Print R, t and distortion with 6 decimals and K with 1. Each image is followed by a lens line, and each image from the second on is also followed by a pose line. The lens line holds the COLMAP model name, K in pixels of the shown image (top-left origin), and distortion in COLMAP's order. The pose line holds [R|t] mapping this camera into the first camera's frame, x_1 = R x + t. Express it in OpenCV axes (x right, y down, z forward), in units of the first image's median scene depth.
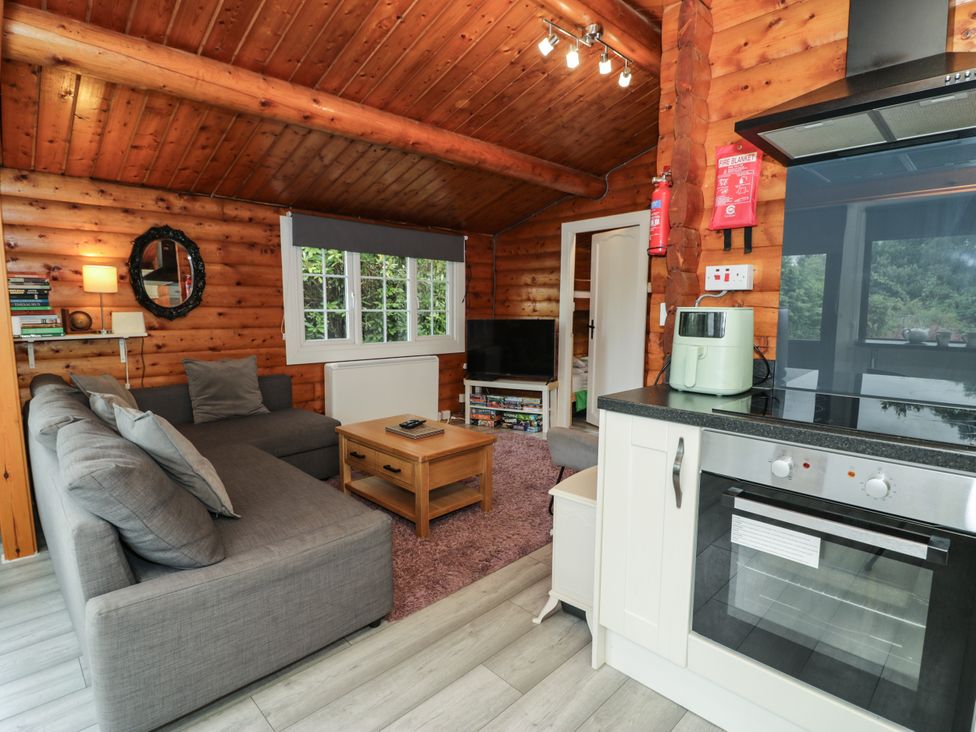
lens RADIAL K [[507.2, 0, 488.0], [0, 507.2, 366.0], [0, 0, 1]] dist [-0.000510, -0.012334]
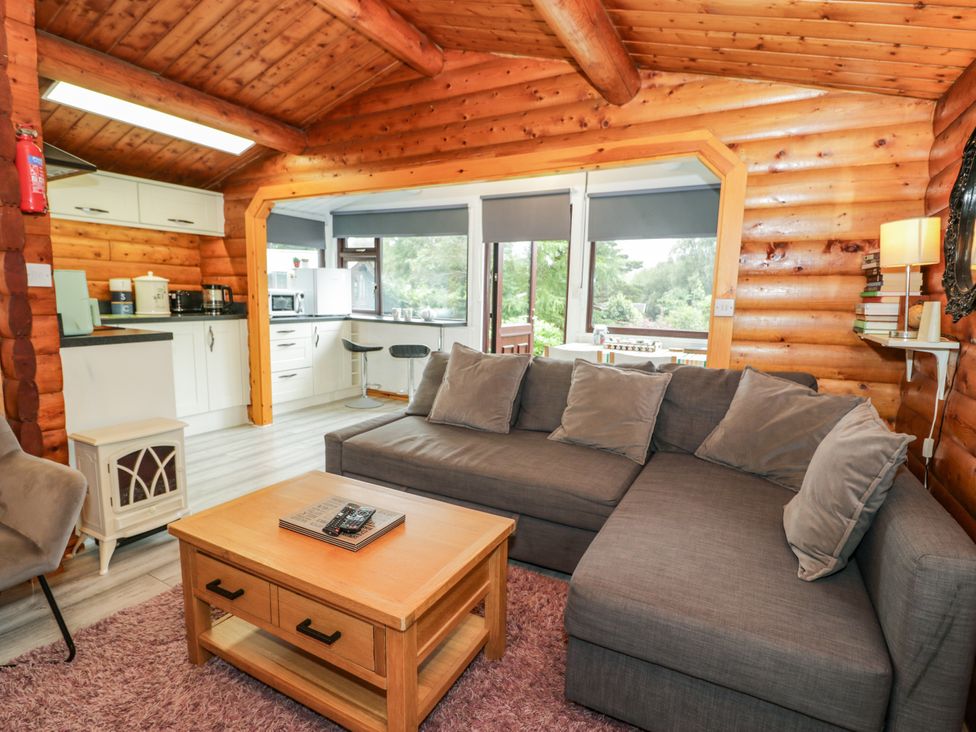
lens RADIAL K [[507.2, 0, 488.0], [0, 507.2, 366.0], [0, 0, 1]] dist [-0.000510, -0.012334]
pose [[-0.958328, 0.012456, -0.285398, -0.113229], [-0.061894, 0.966264, 0.250005, -0.122964], [0.278884, 0.257252, -0.925227, 1.168595]]
